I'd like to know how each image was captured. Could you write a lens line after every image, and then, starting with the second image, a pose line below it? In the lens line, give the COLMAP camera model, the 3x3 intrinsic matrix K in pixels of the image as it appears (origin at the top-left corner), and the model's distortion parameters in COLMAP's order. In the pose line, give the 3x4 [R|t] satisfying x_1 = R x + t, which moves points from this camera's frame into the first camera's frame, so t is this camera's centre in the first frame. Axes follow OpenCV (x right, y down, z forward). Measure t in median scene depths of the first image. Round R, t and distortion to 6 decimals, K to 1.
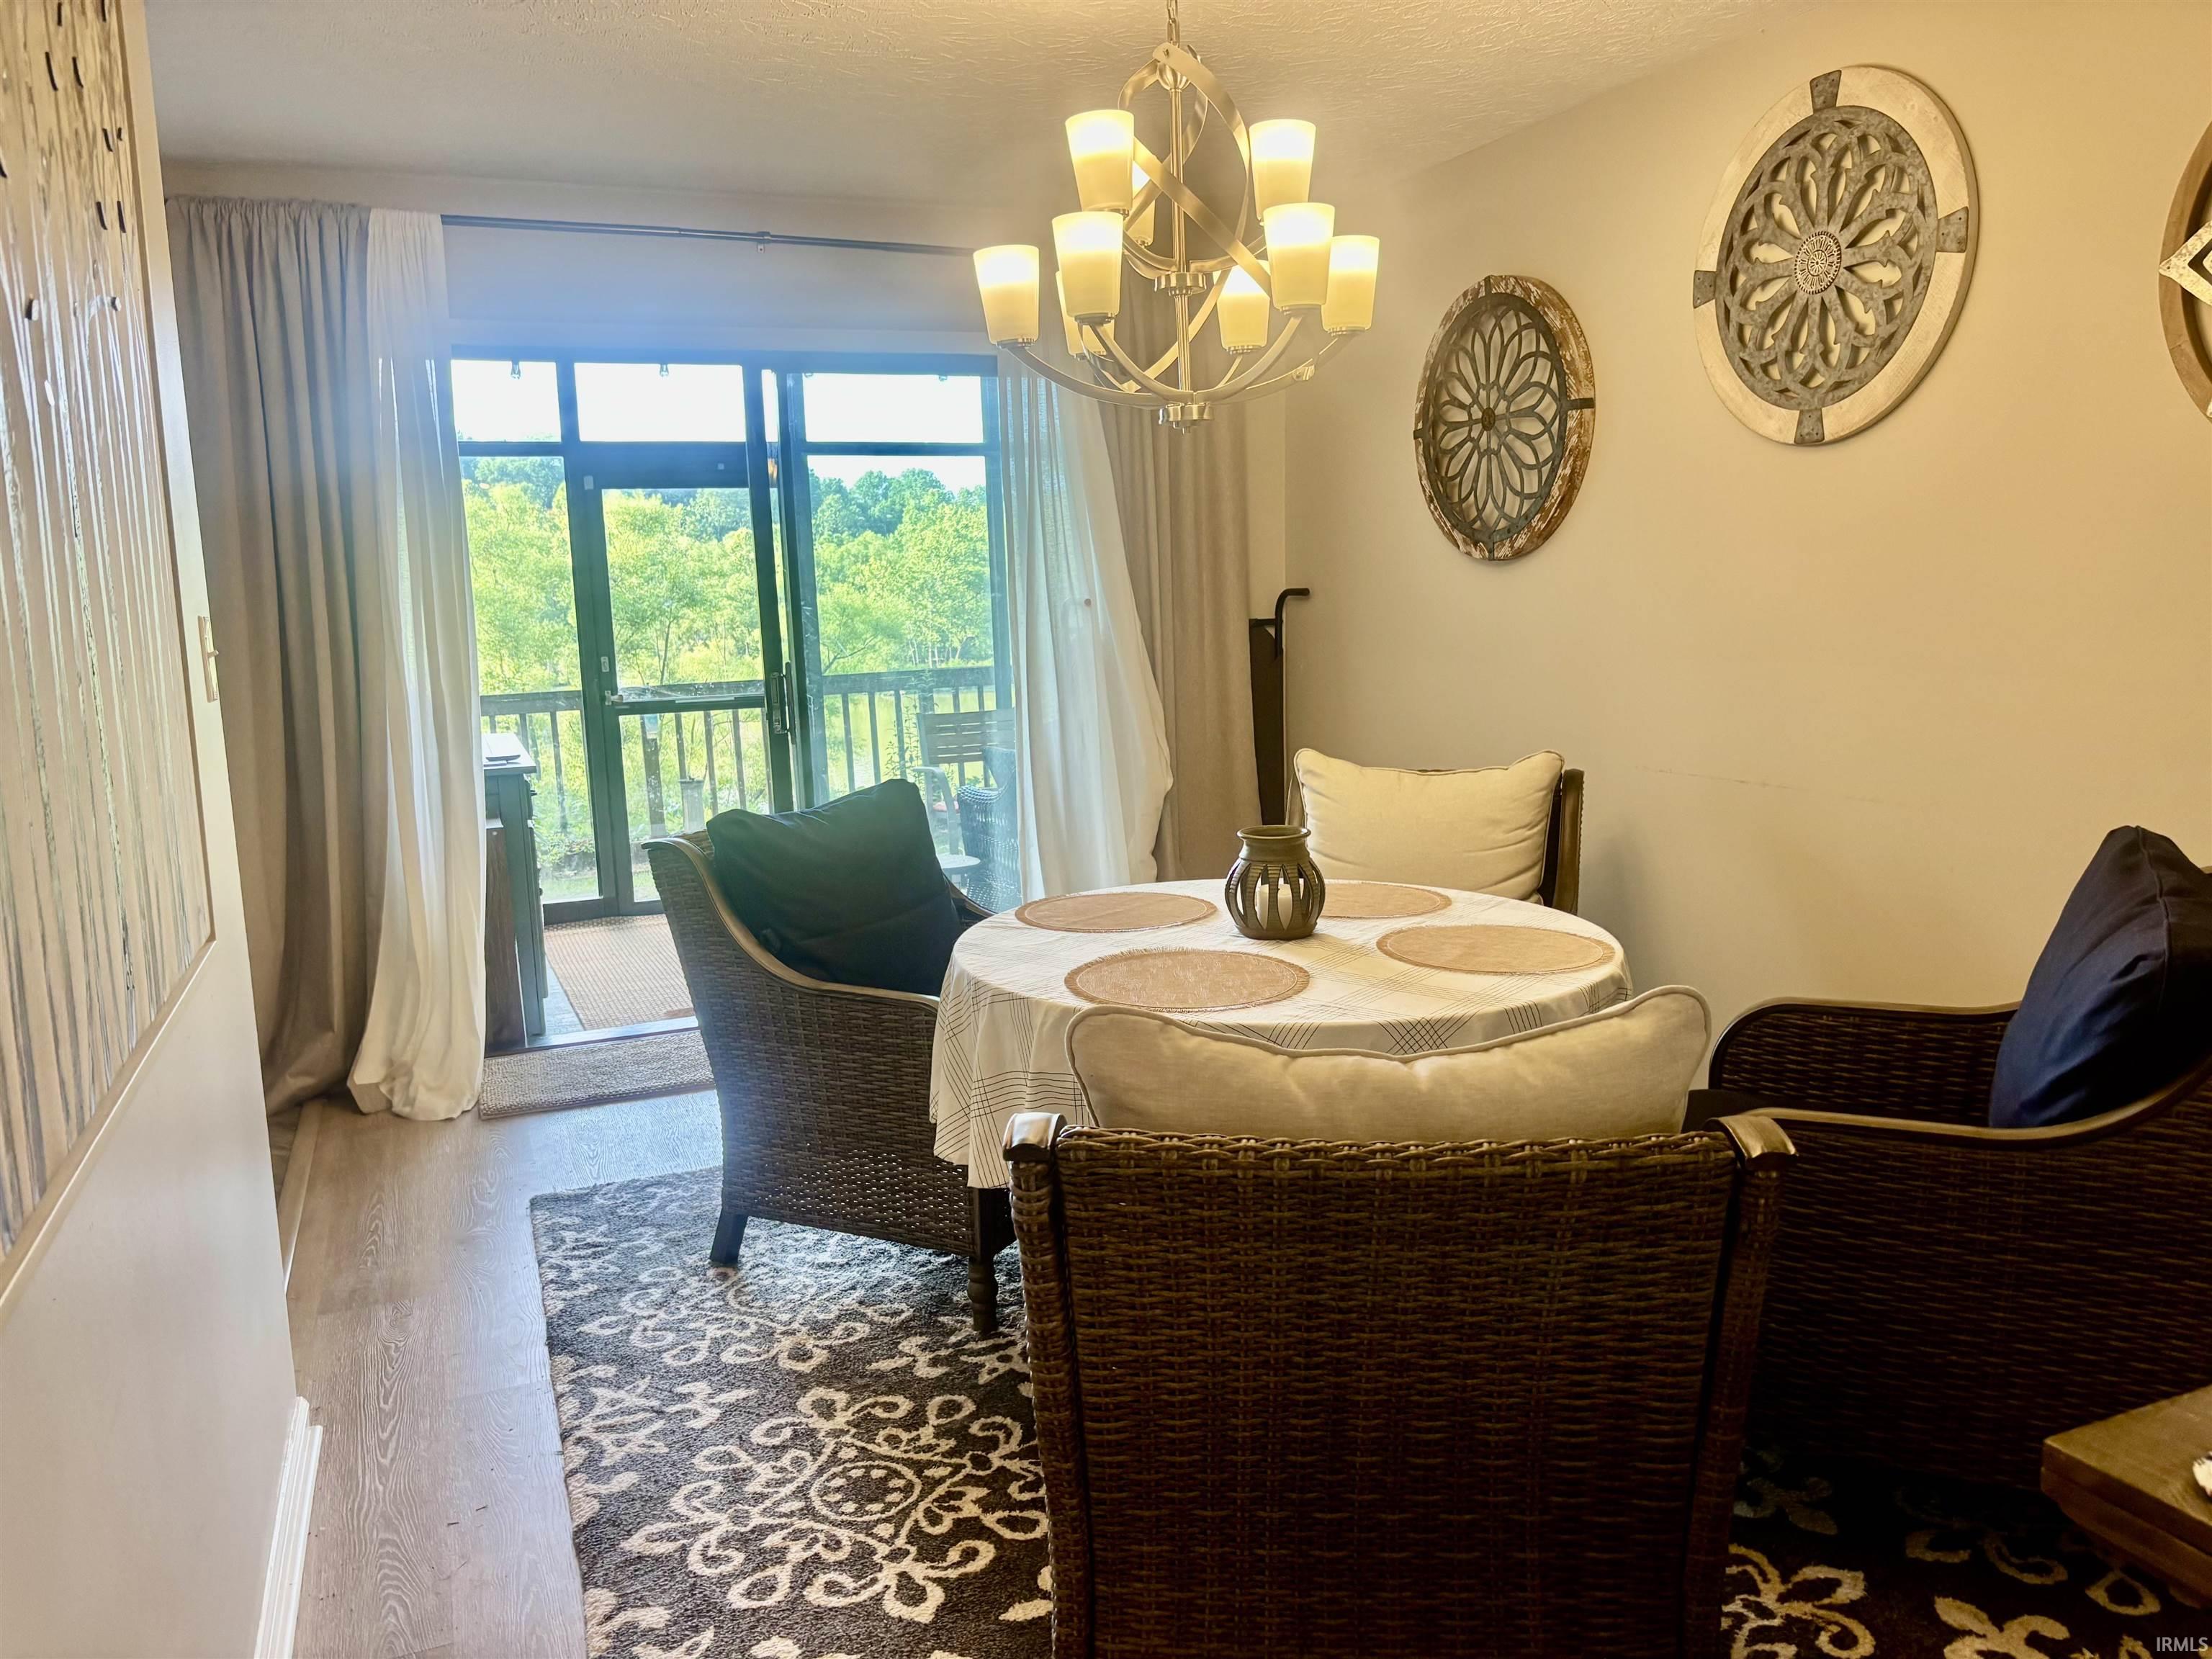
lens RADIAL K [[1670.8, 0, 1106.0], [0, 1670.8, 829.5], [0, 0, 1]] dist [0.069435, -0.087397]
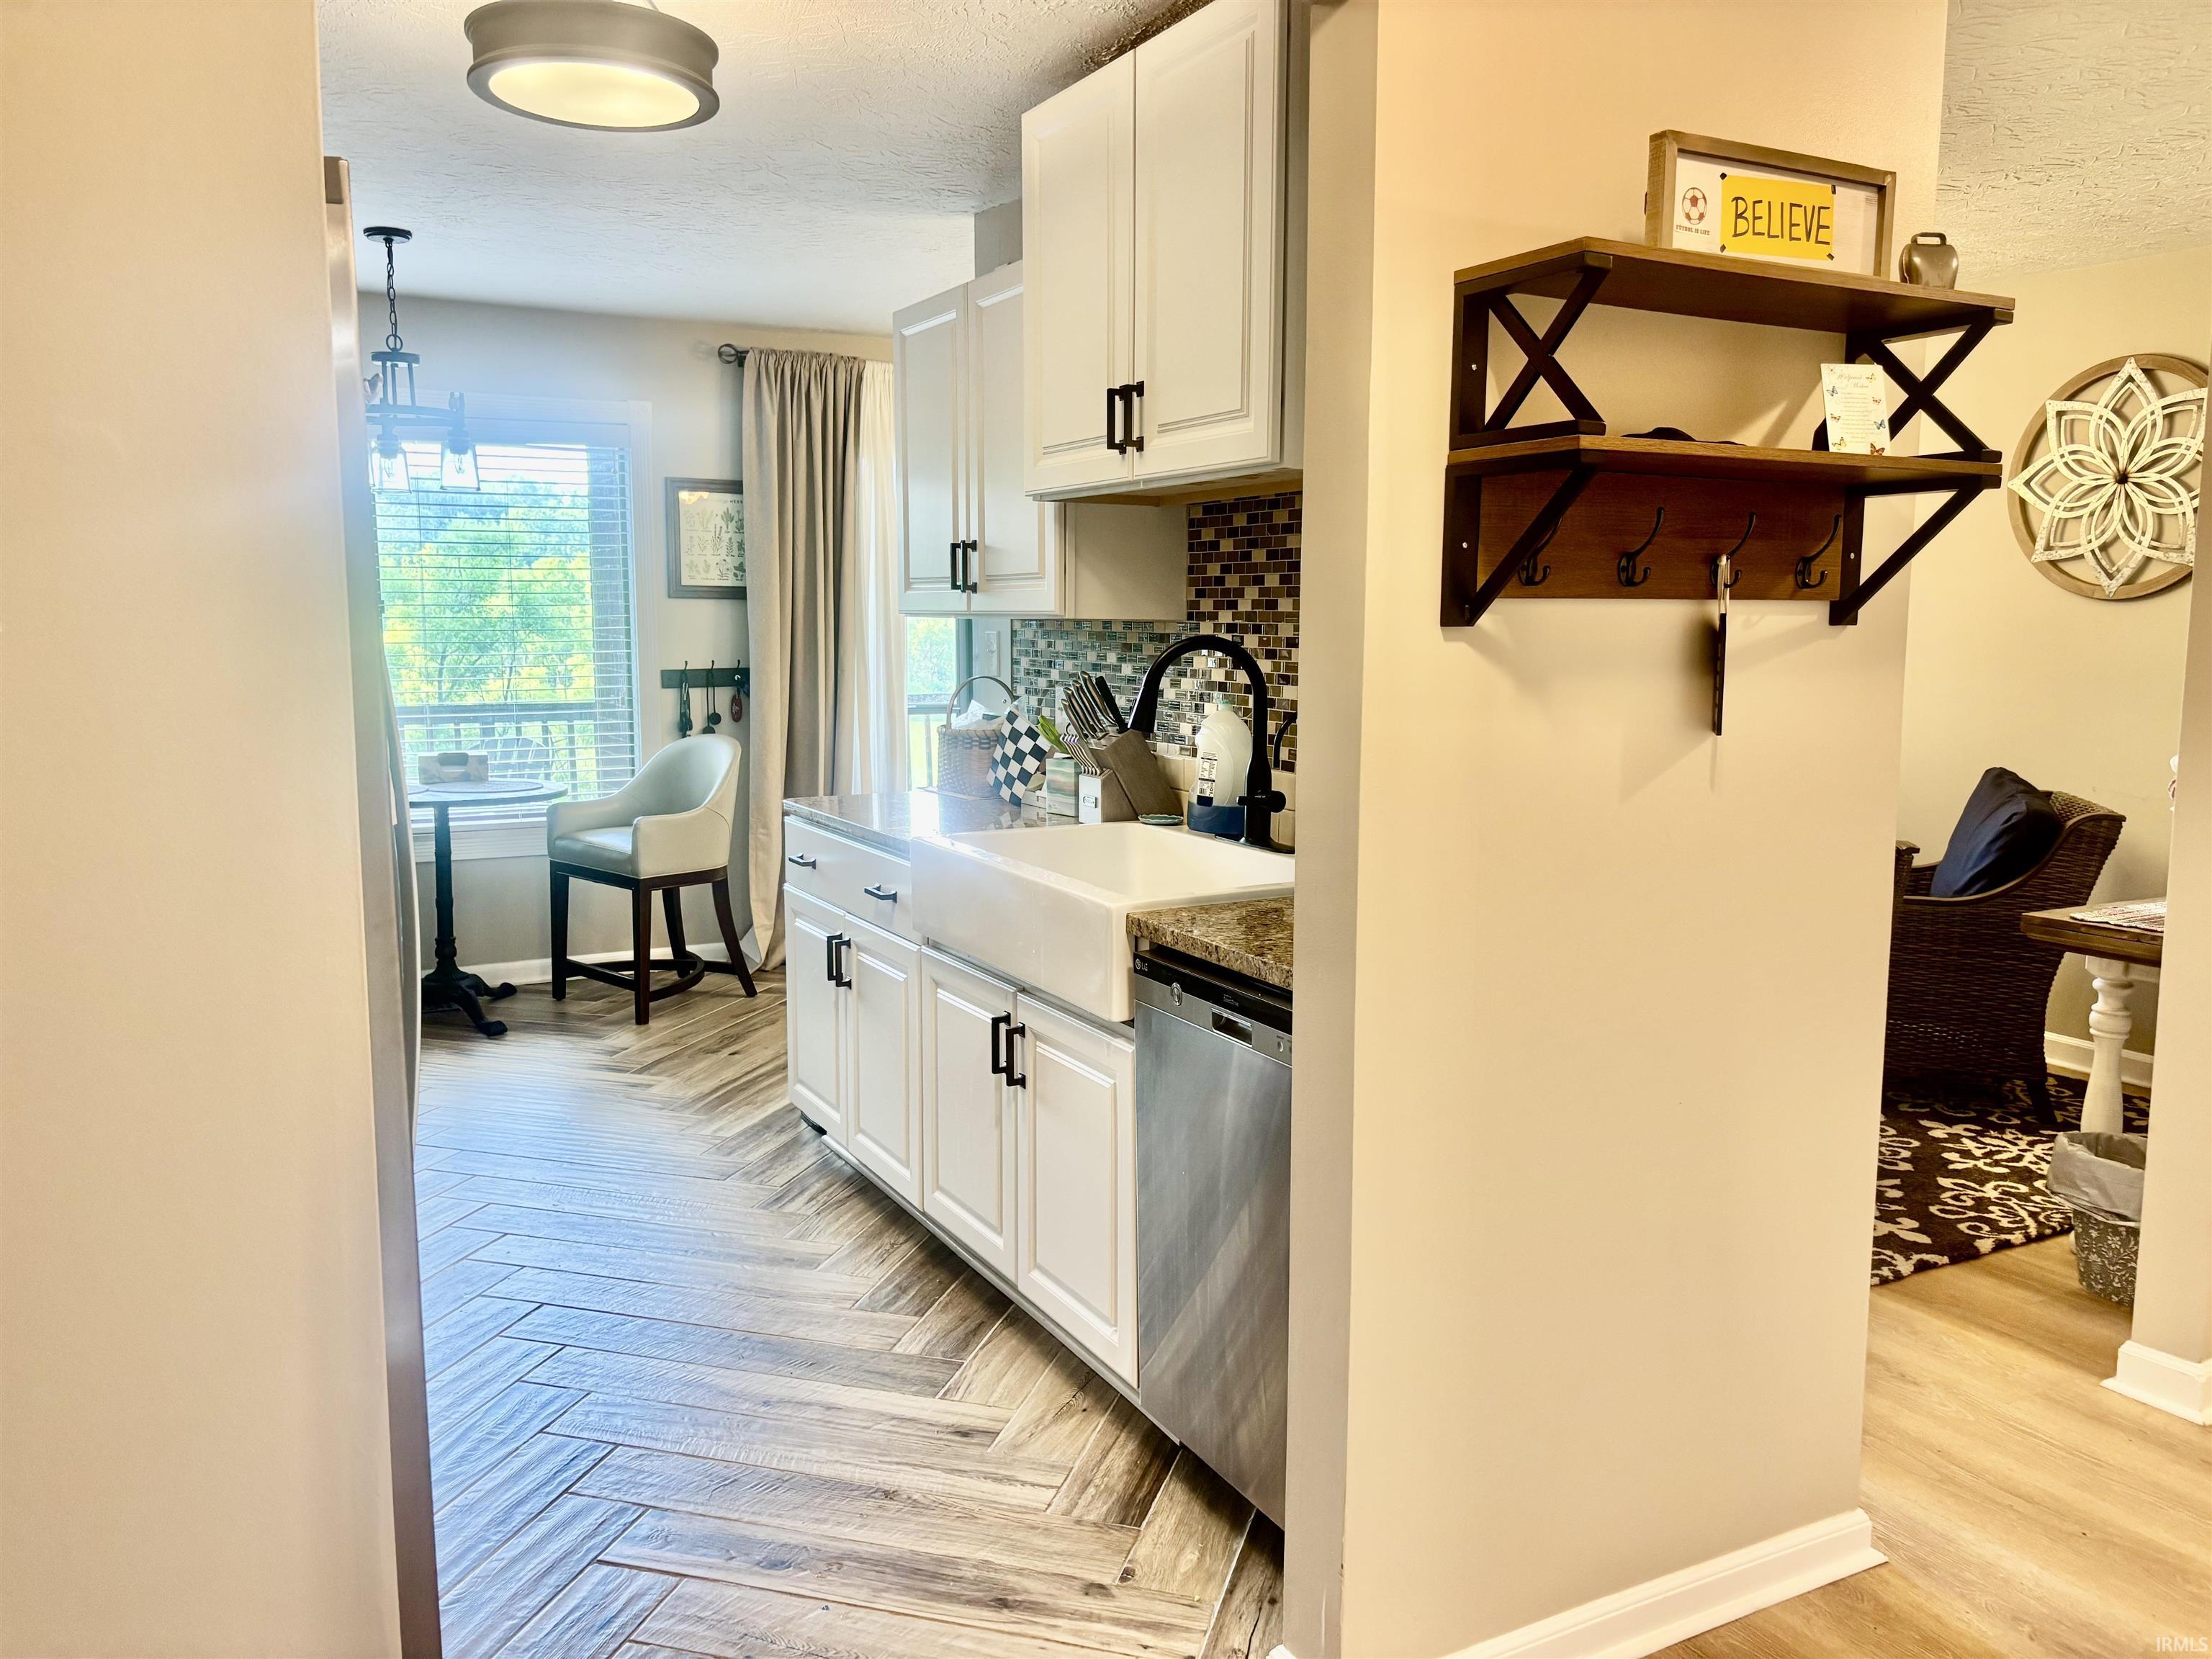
lens RADIAL K [[1670.8, 0, 1106.0], [0, 1670.8, 829.5], [0, 0, 1]] dist [0.069435, -0.087397]
pose [[0.992402, 0.020382, 0.121335, -0.746256], [-0.017363, 0.999514, -0.025888, 0.157389], [-0.121804, 0.023584, 0.992274, -0.935649]]
